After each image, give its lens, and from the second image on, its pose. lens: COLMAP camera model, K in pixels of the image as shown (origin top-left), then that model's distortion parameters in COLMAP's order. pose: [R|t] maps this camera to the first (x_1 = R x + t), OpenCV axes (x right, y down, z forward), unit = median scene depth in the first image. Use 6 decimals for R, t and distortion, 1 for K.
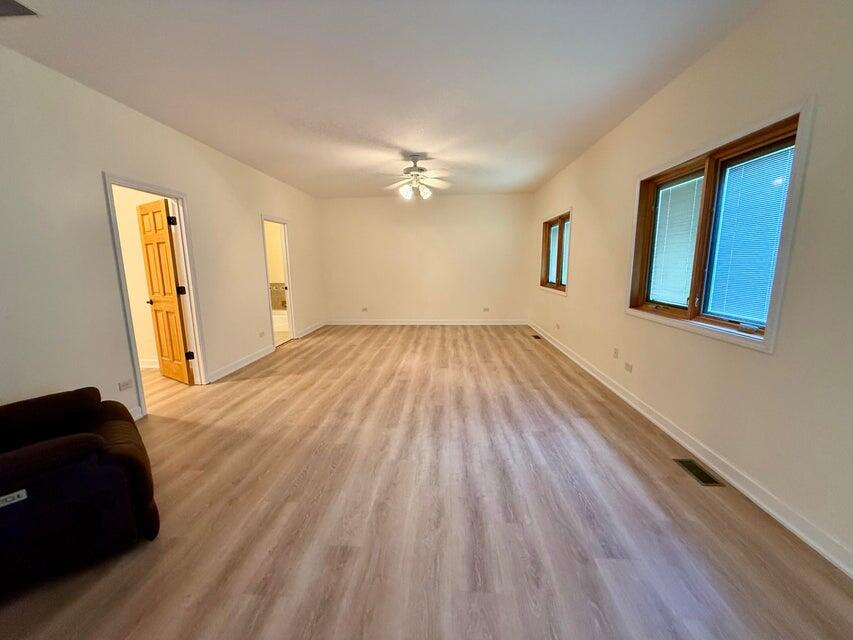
lens RADIAL K [[341.9, 0, 423.6], [0, 341.9, 321.7], [0, 0, 1]] dist [0.001882, 0.000239]
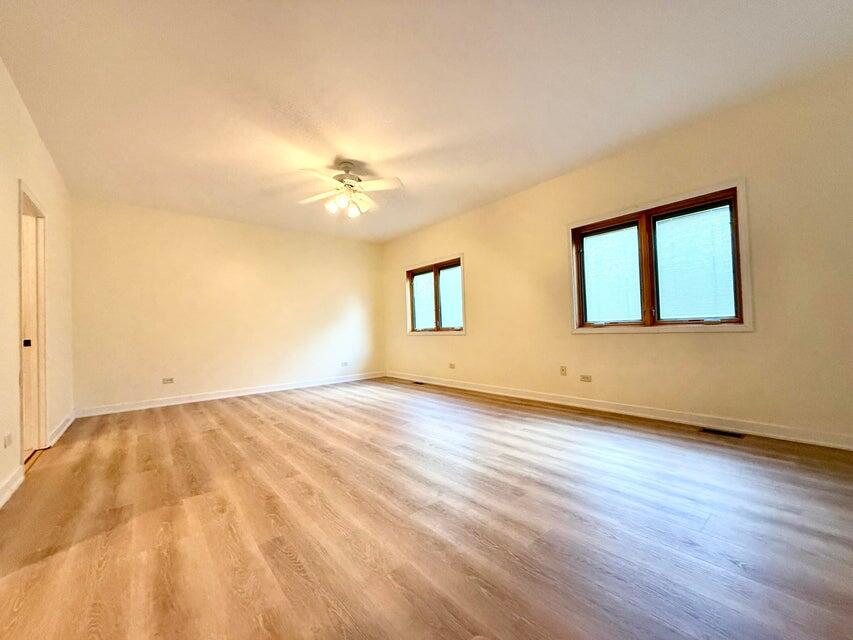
lens RADIAL K [[341.9, 0, 423.6], [0, 341.9, 321.7], [0, 0, 1]] dist [0.001882, 0.000239]
pose [[0.723523, 0.004780, 0.690283, -0.575332], [0.138351, 0.978682, -0.151790, 0.040434], [-0.676294, 0.205325, 0.707438, 0.476250]]
